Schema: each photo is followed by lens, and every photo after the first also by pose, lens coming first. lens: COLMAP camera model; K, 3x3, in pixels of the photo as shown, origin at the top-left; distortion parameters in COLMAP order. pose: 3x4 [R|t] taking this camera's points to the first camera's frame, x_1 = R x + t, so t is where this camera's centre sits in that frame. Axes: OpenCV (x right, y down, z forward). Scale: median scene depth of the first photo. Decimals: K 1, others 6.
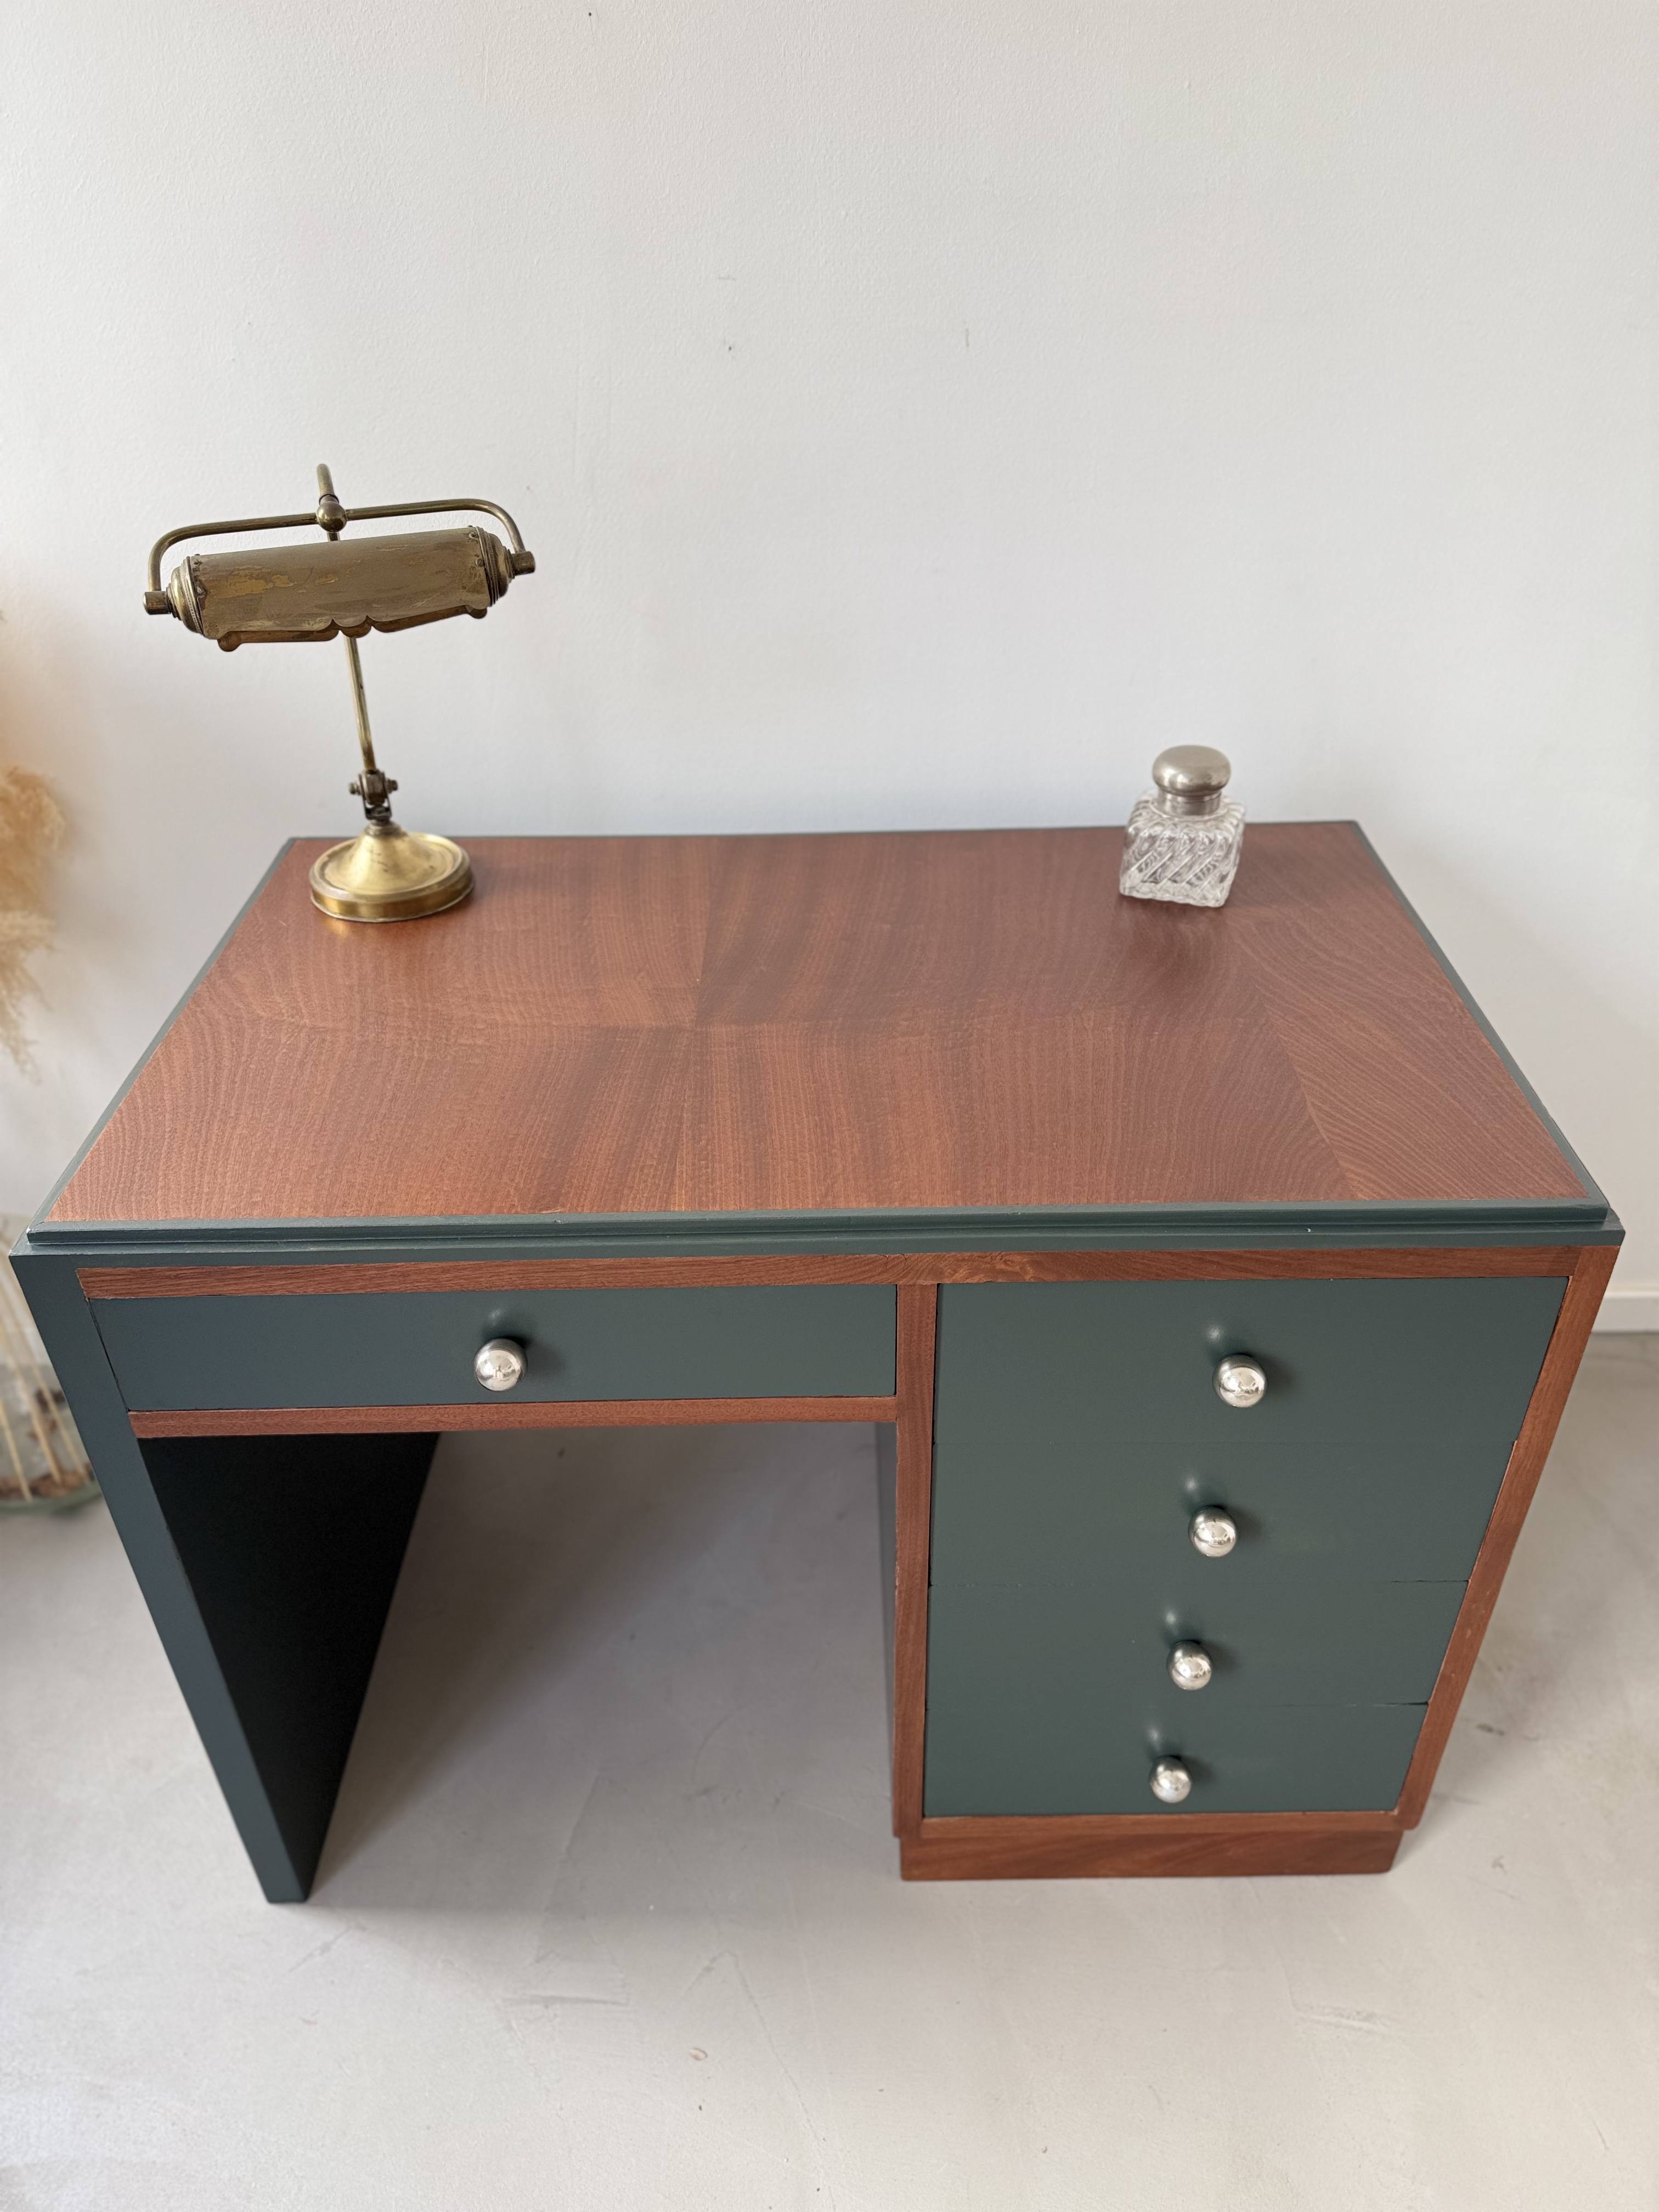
lens RADIAL K [[1576.9, 0, 829.5], [0, 1576.9, 1106.0], [0, 0, 1]] dist [0.110793, -0.110824]
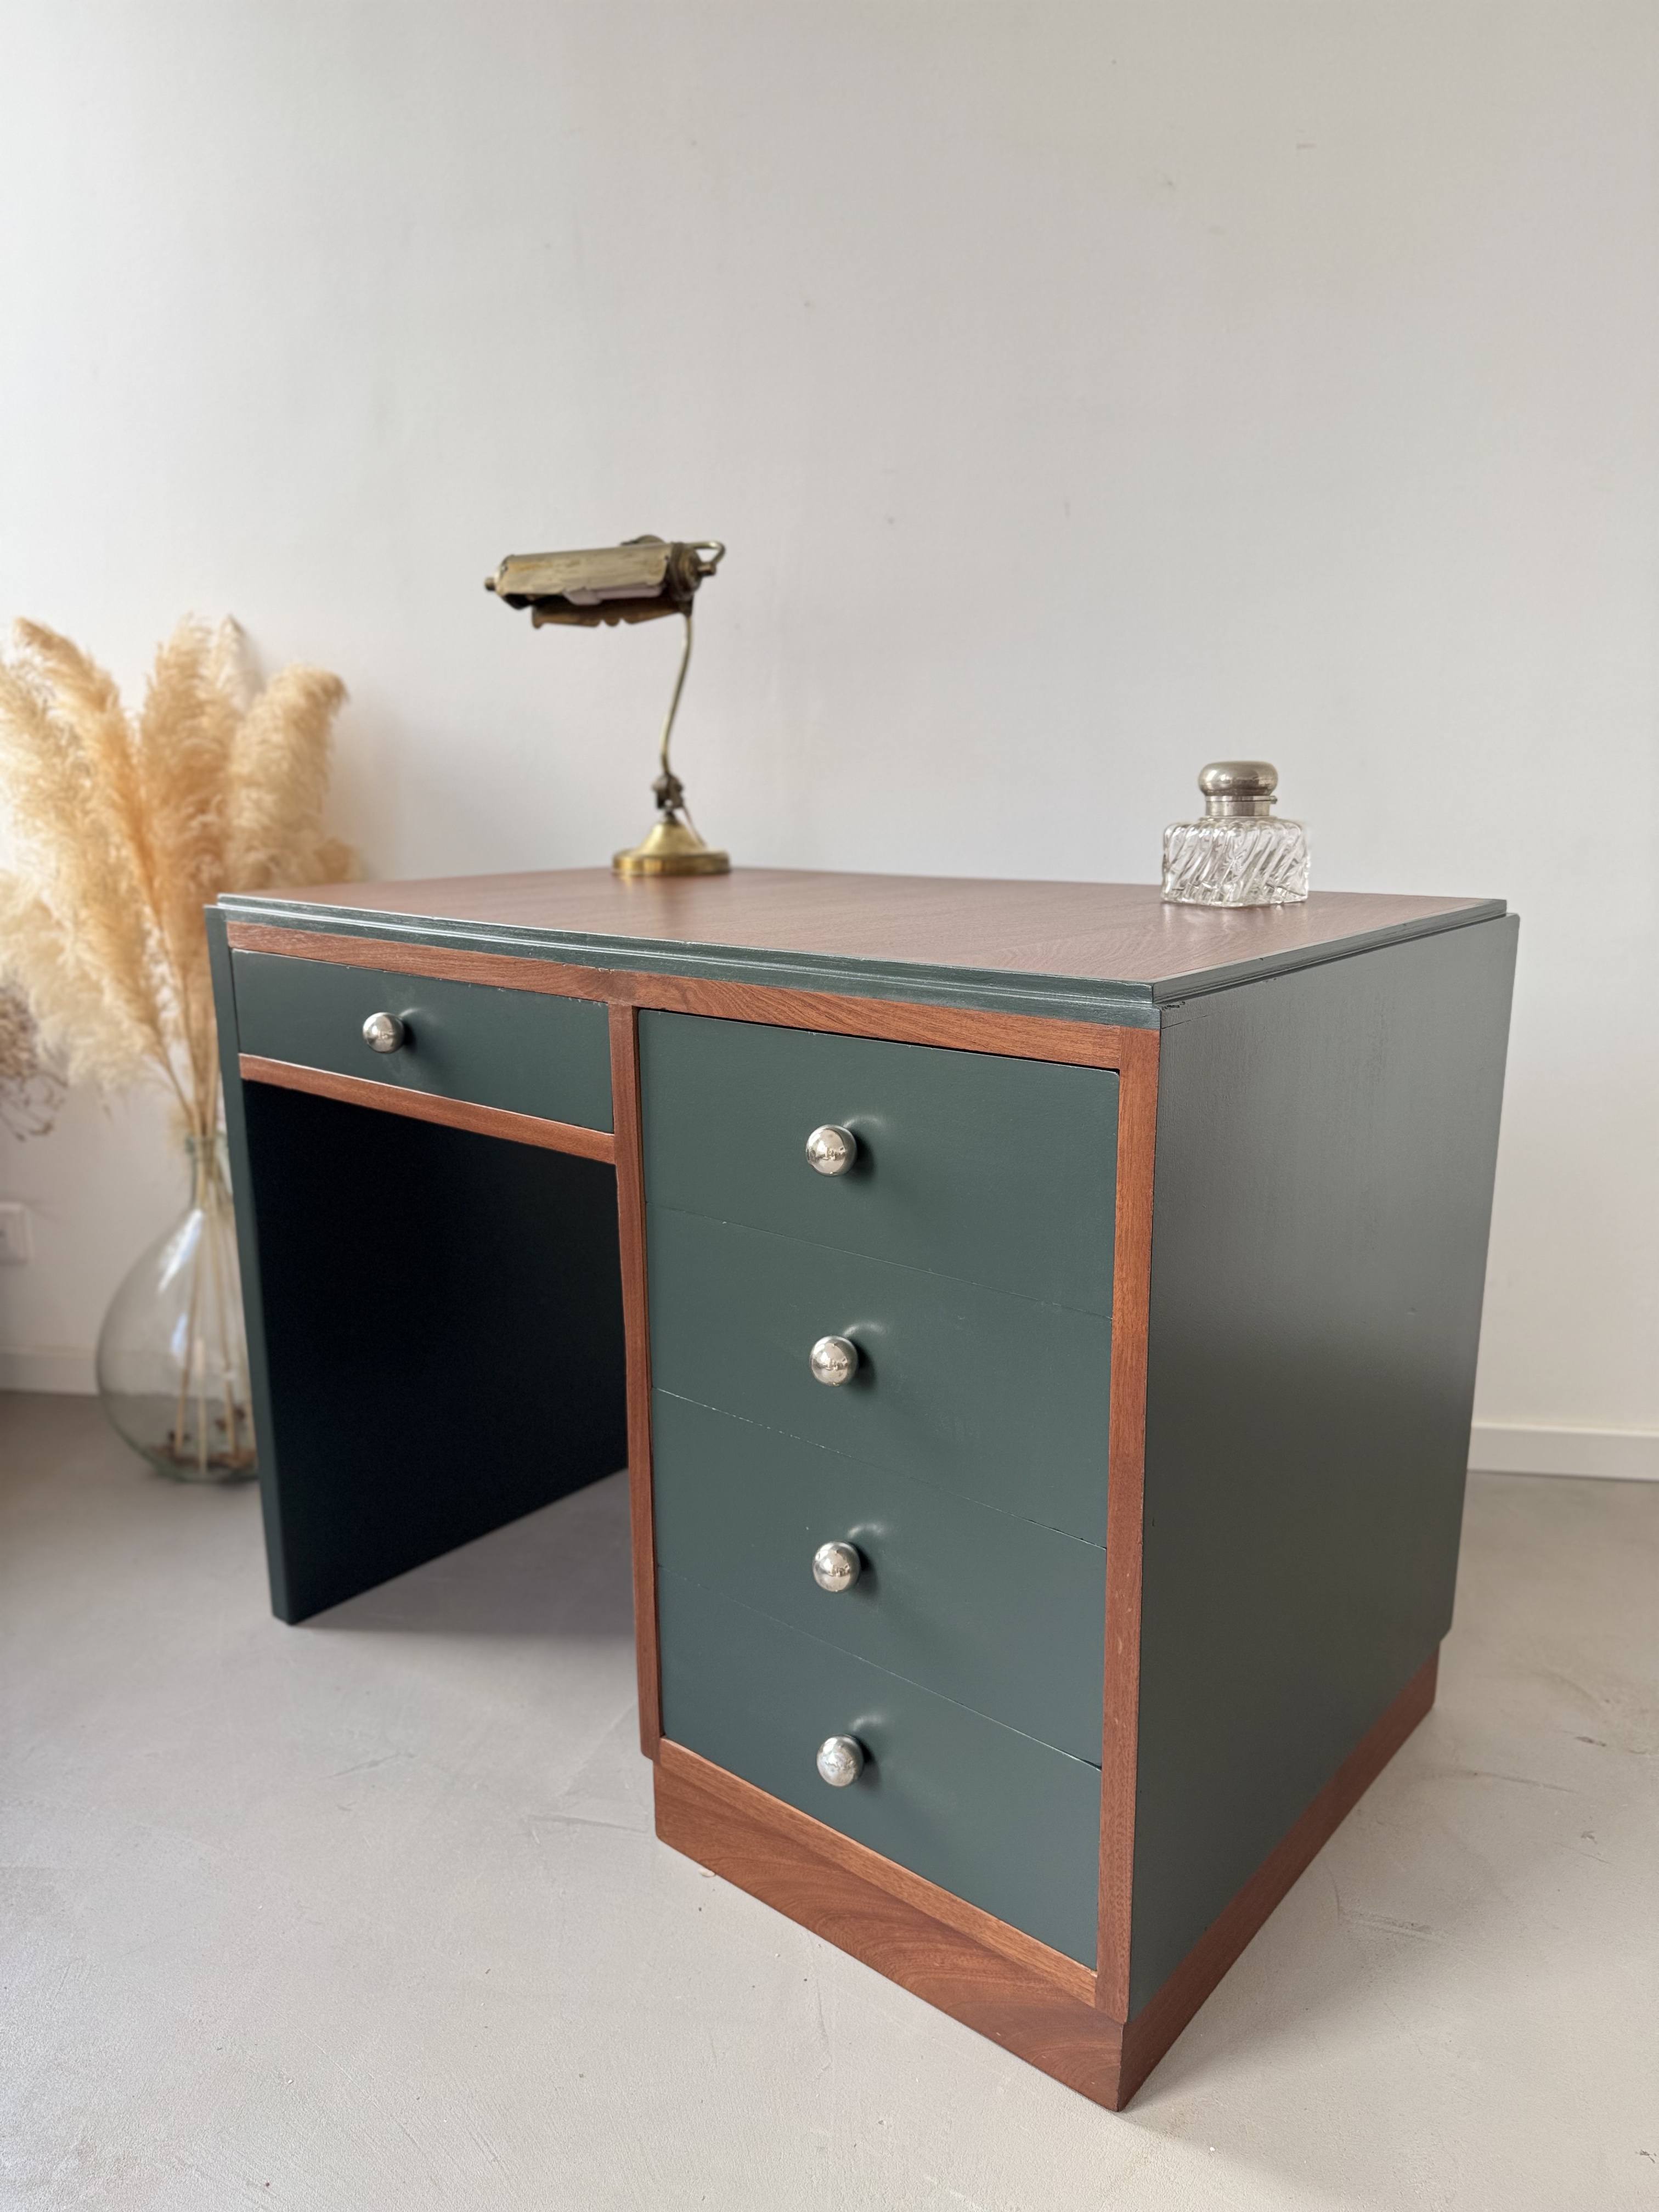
lens RADIAL K [[1576.9, 0, 829.5], [0, 1576.9, 1106.0], [0, 0, 1]] dist [0.110793, -0.110824]
pose [[0.761101, 0.145773, -0.632041, 0.804785], [-0.363504, 0.902884, -0.229489, 0.344494], [0.537206, 0.404414, 0.740175, 0.241283]]
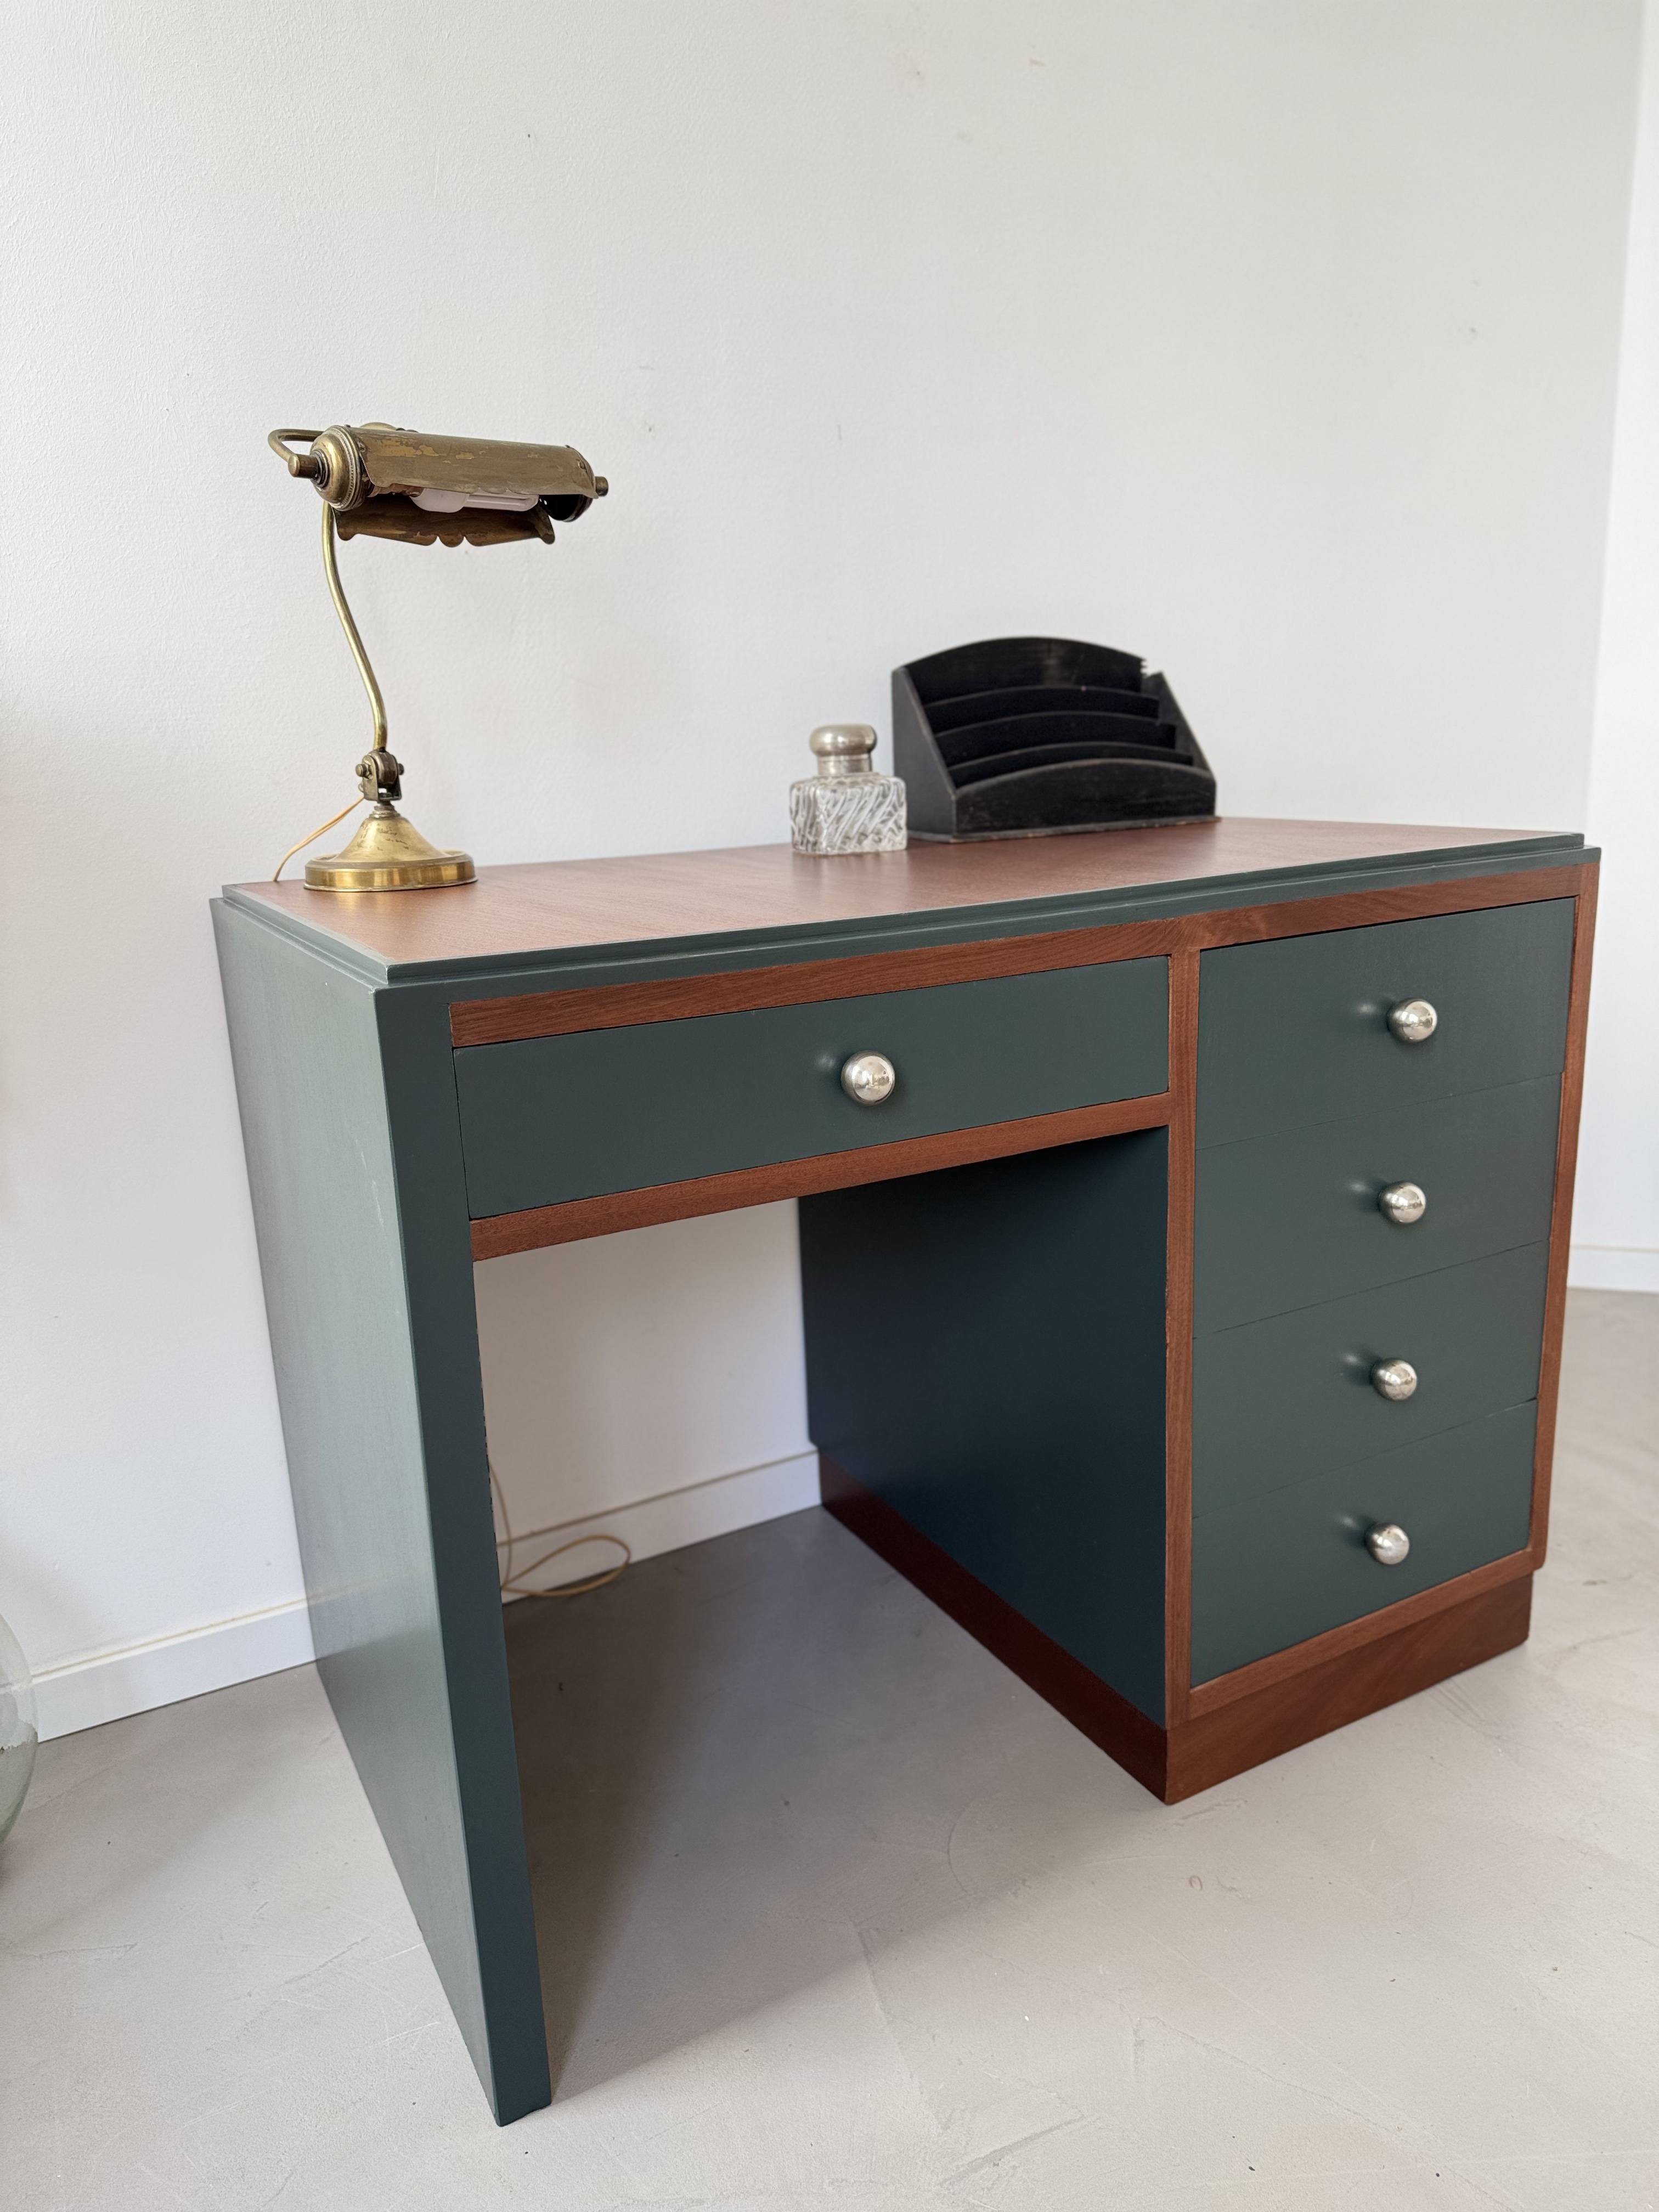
lens RADIAL K [[1576.9, 0, 829.5], [0, 1576.9, 1106.0], [0, 0, 1]] dist [0.110793, -0.110824]
pose [[0.878204, -0.136443, 0.458412, -0.610934], [0.292767, 0.911262, -0.289638, 0.409421], [-0.378214, 0.388569, 0.840219, 0.186728]]
